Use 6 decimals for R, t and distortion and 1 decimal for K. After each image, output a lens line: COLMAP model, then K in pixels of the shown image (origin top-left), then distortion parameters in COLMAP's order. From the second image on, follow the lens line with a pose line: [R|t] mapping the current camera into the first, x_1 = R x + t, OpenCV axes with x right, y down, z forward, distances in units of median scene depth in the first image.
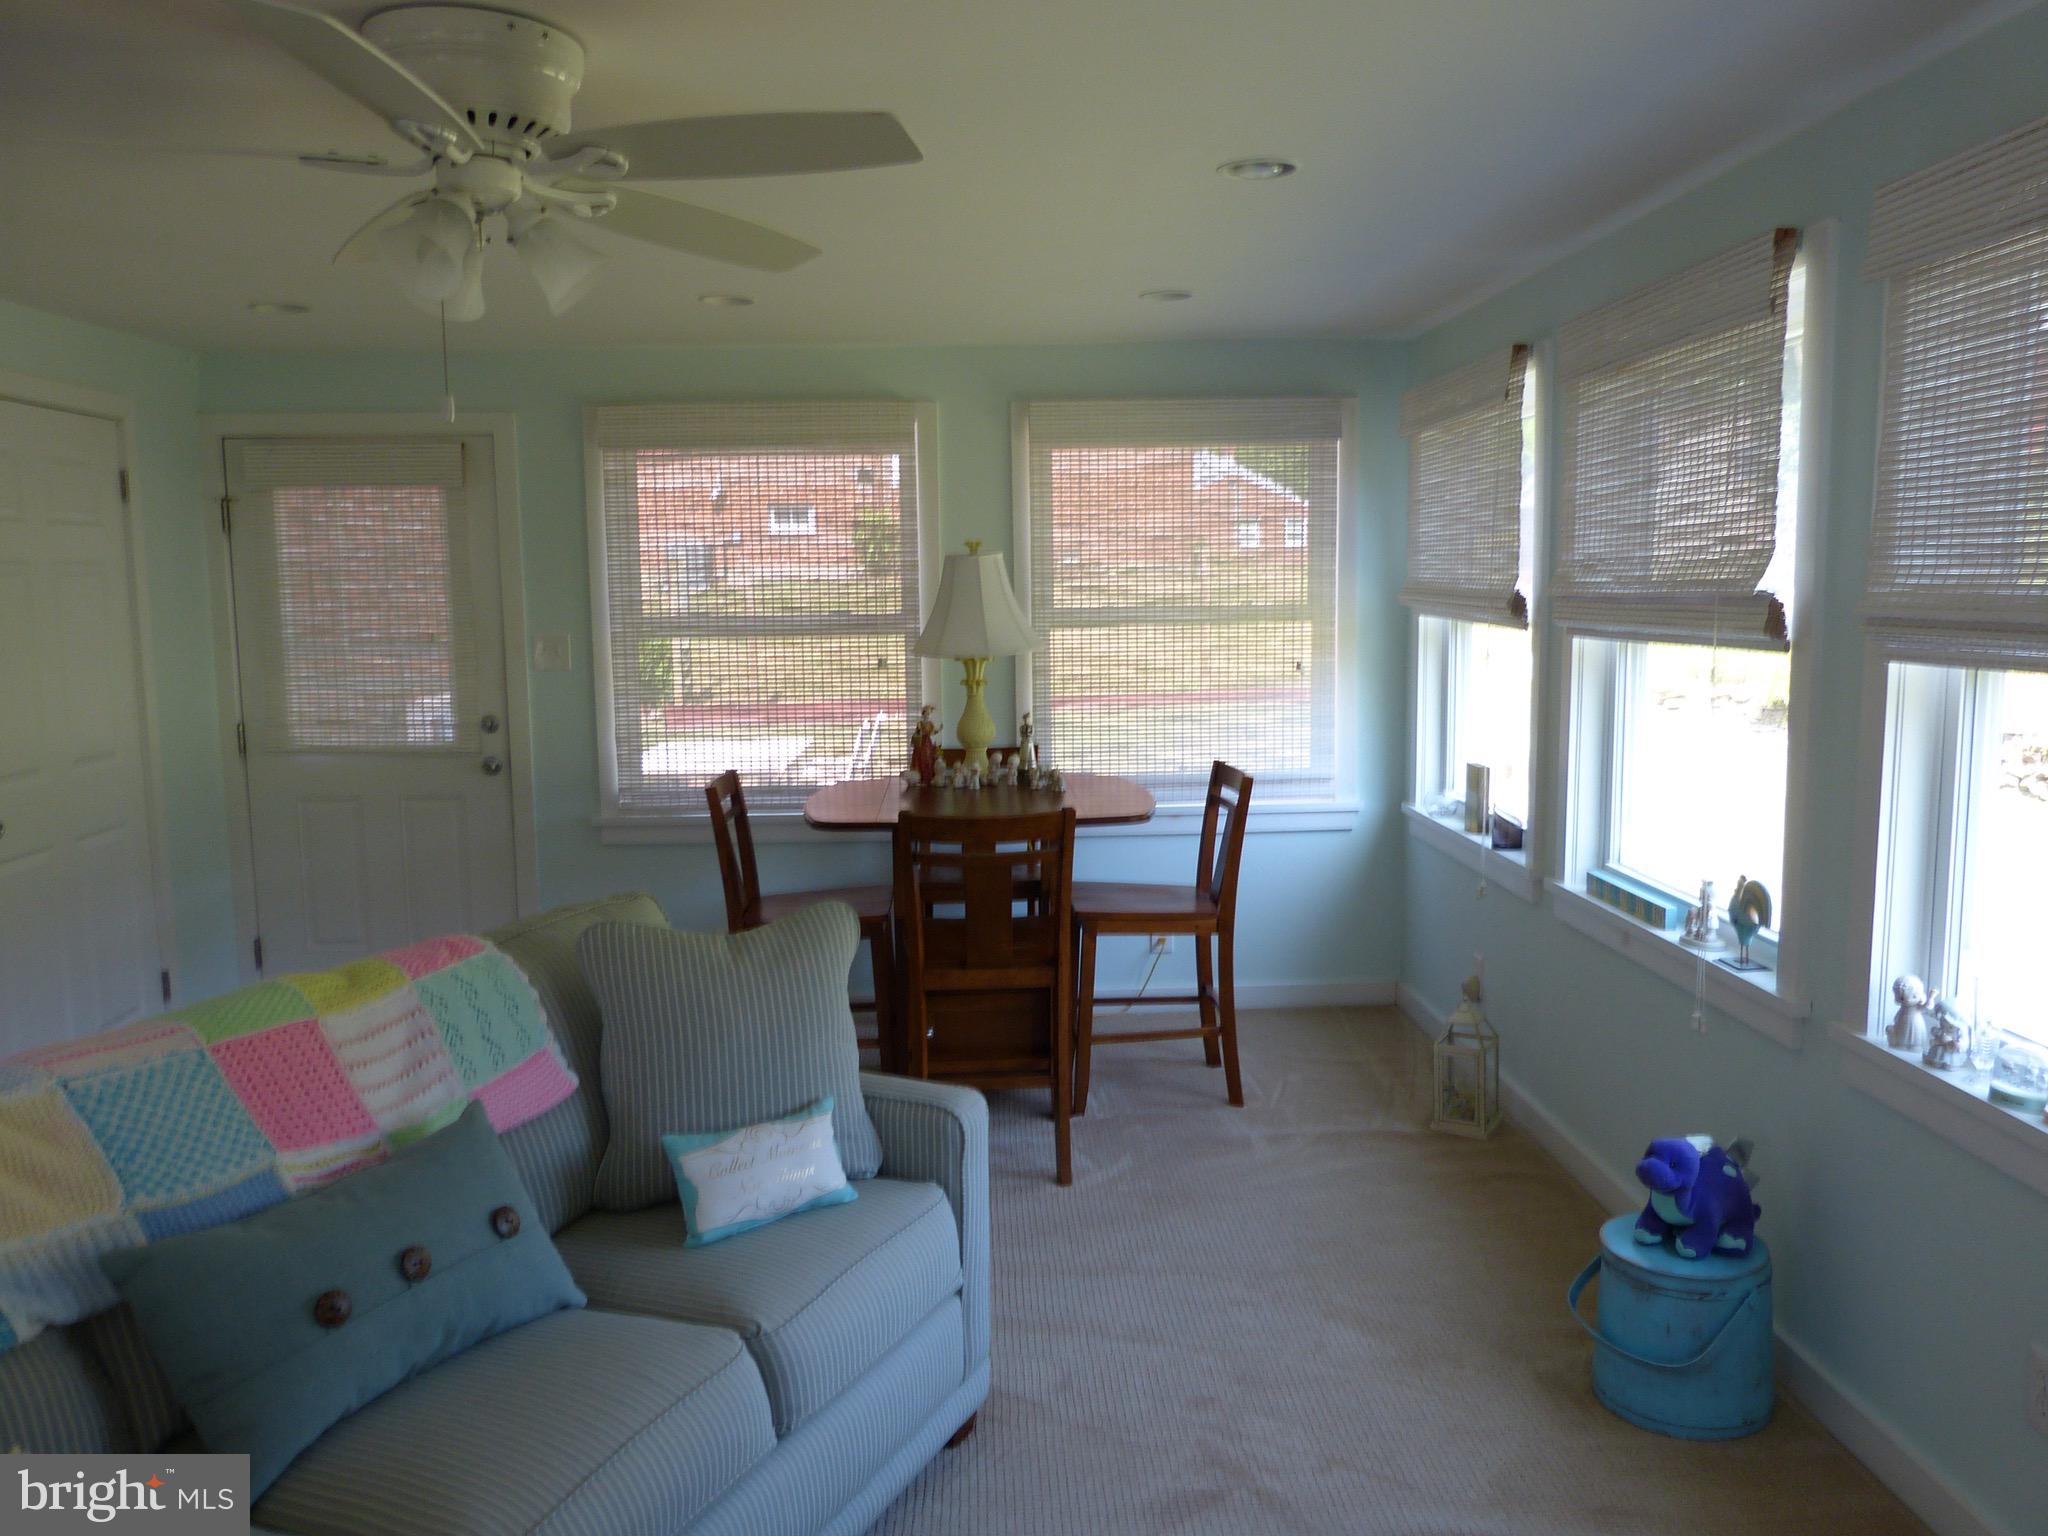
lens RADIAL K [[1564.8, 0, 1036.8], [0, 1564.8, 769.5], [0, 0, 1]] dist [-0.036099, 0.032332]
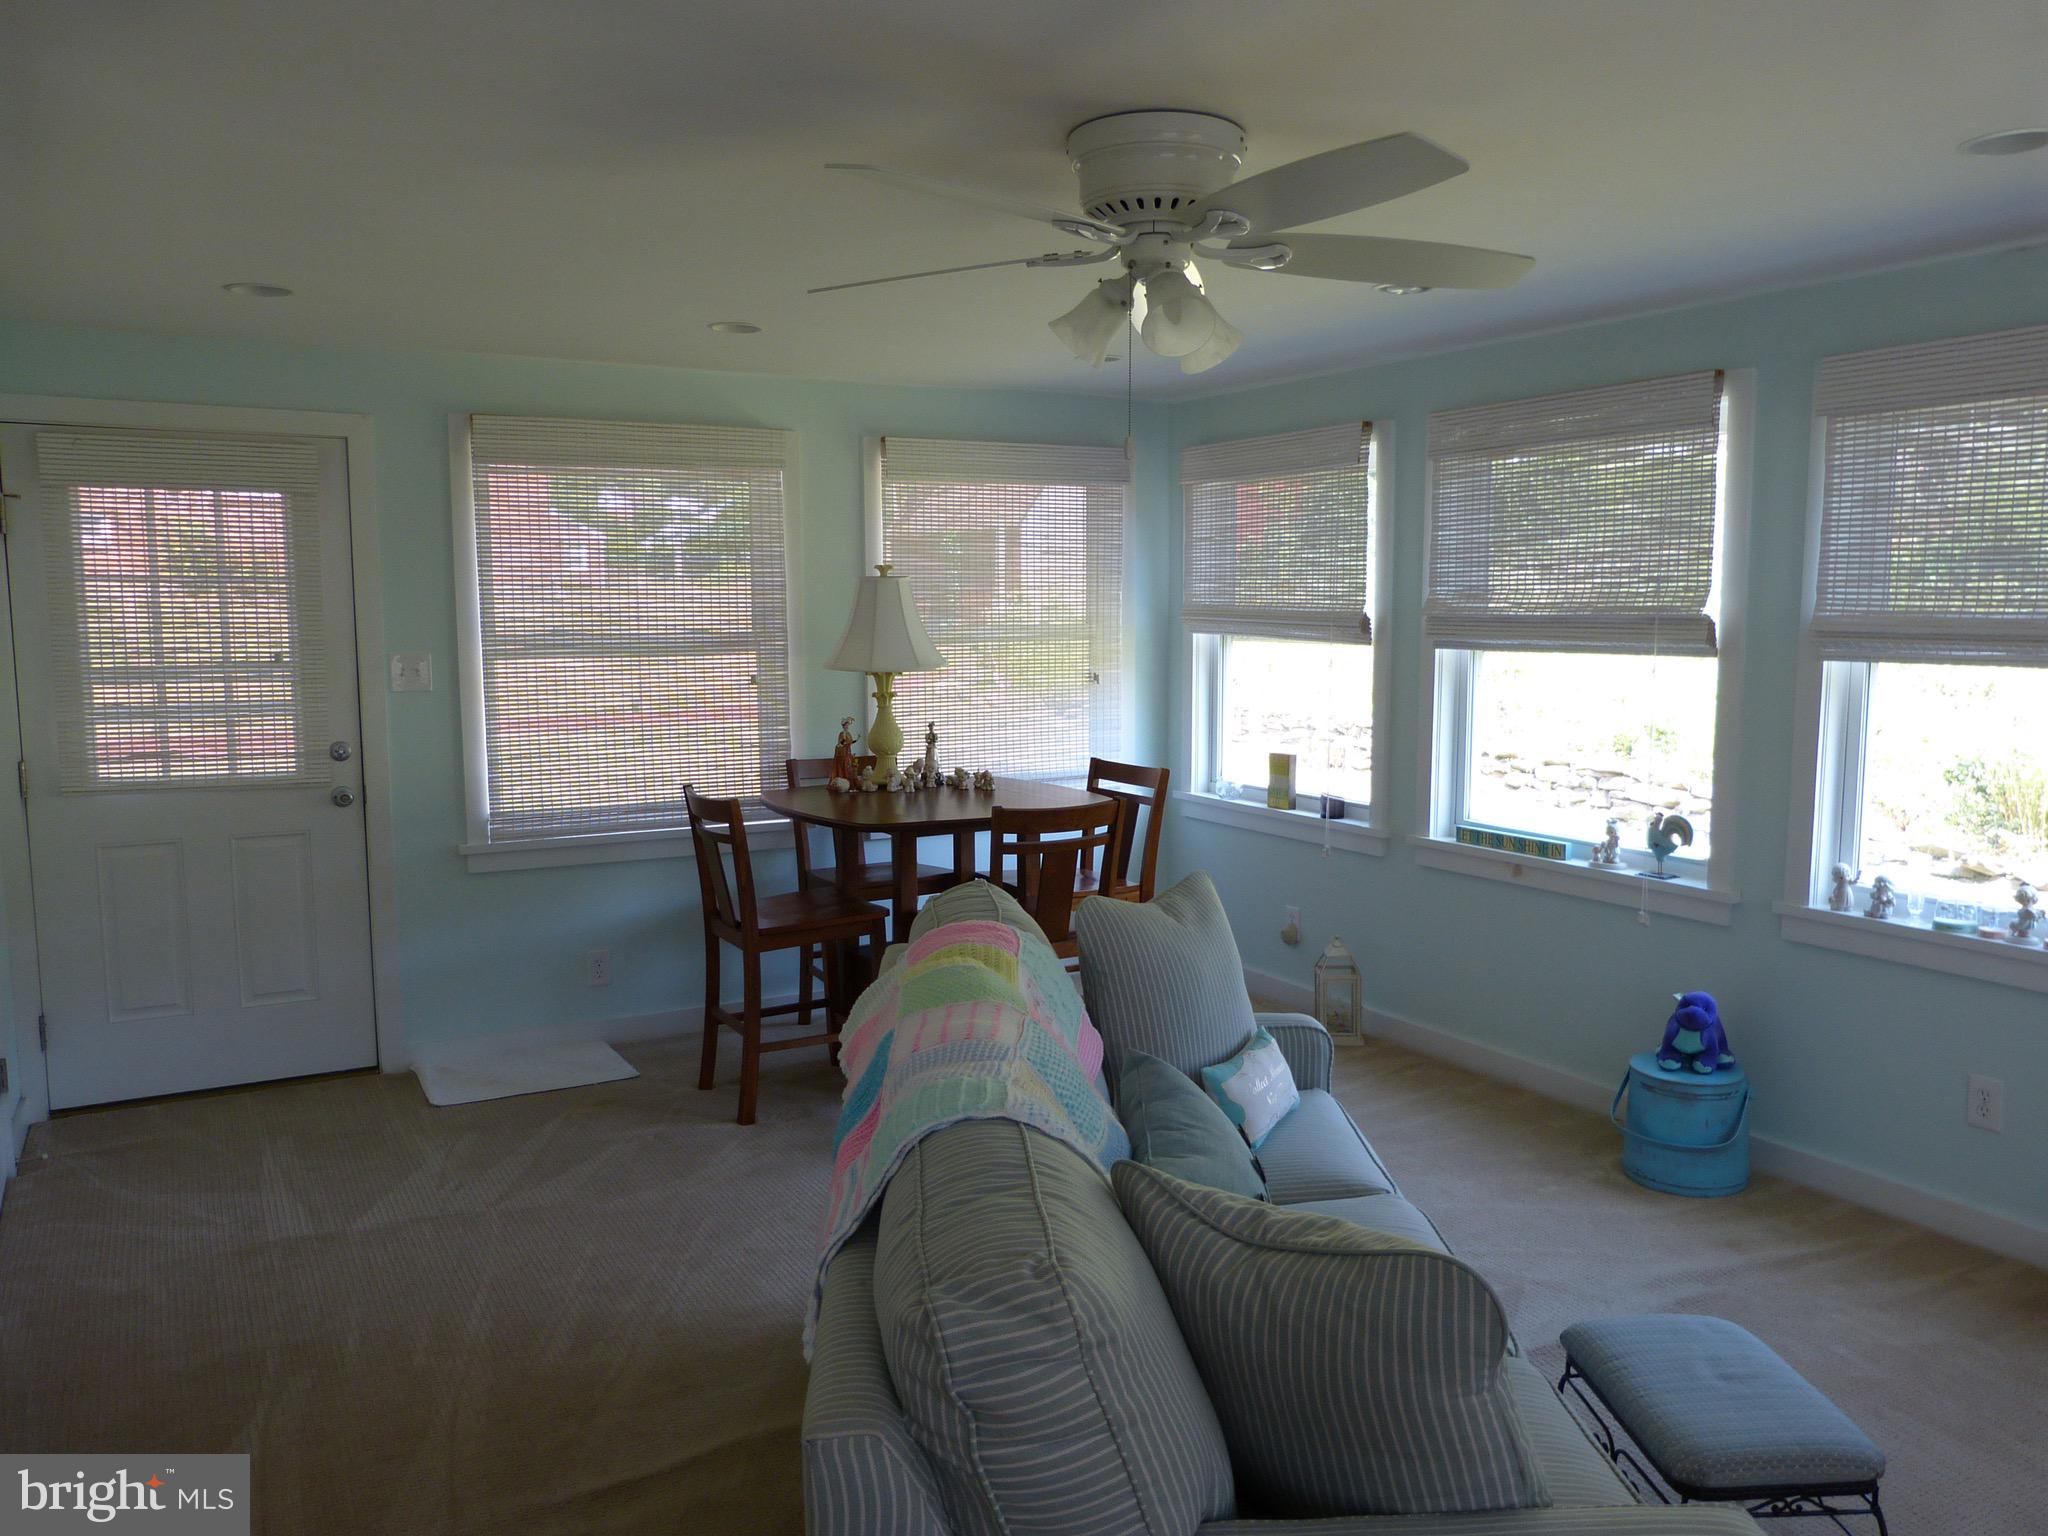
lens RADIAL K [[1534.6, 0, 1028.2], [0, 1534.6, 778.2], [0, 0, 1]] dist [-0.035389, 0.035522]
pose [[0.884306, -0.043873, 0.464842, -0.651765], [0.047204, 0.998875, 0.004476, 0.002363], [-0.464515, 0.017984, 0.885382, 0.023182]]
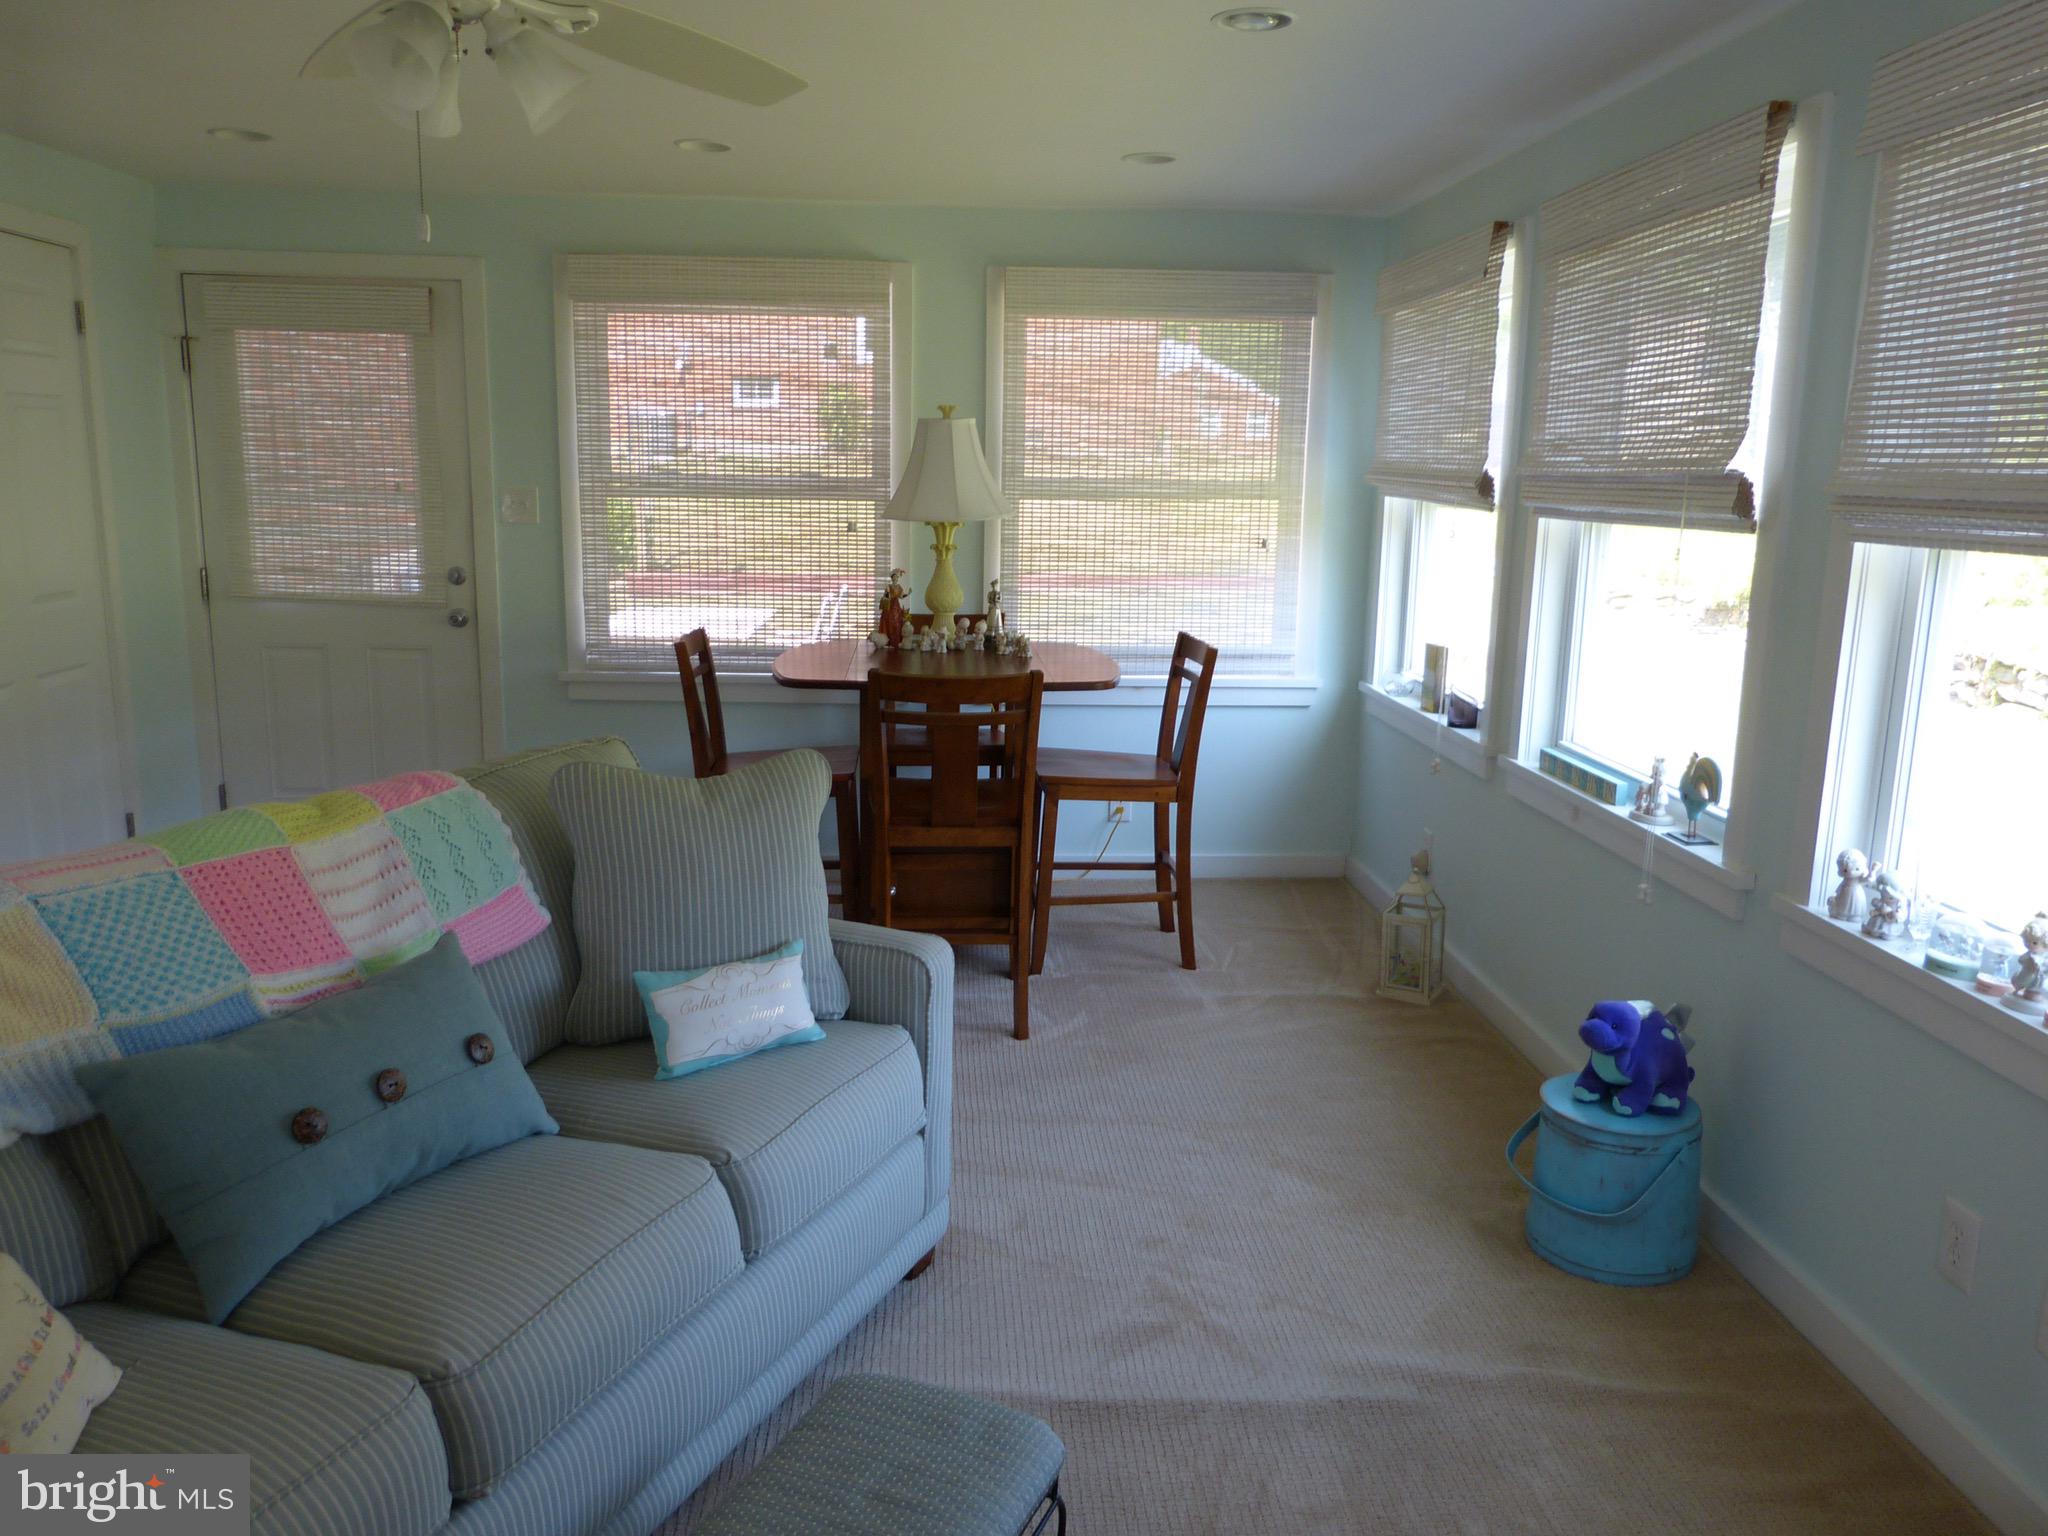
lens RADIAL K [[1534.6, 0, 1034.9], [0, 1534.6, 767.5], [0, 0, 1]] dist [-0.035389, 0.035522]
pose [[0.999207, 0.027337, 0.028953, -0.008811], [-0.029419, 0.996815, 0.074124, 0.014916], [-0.026835, -0.074917, 0.996829, 0.007841]]
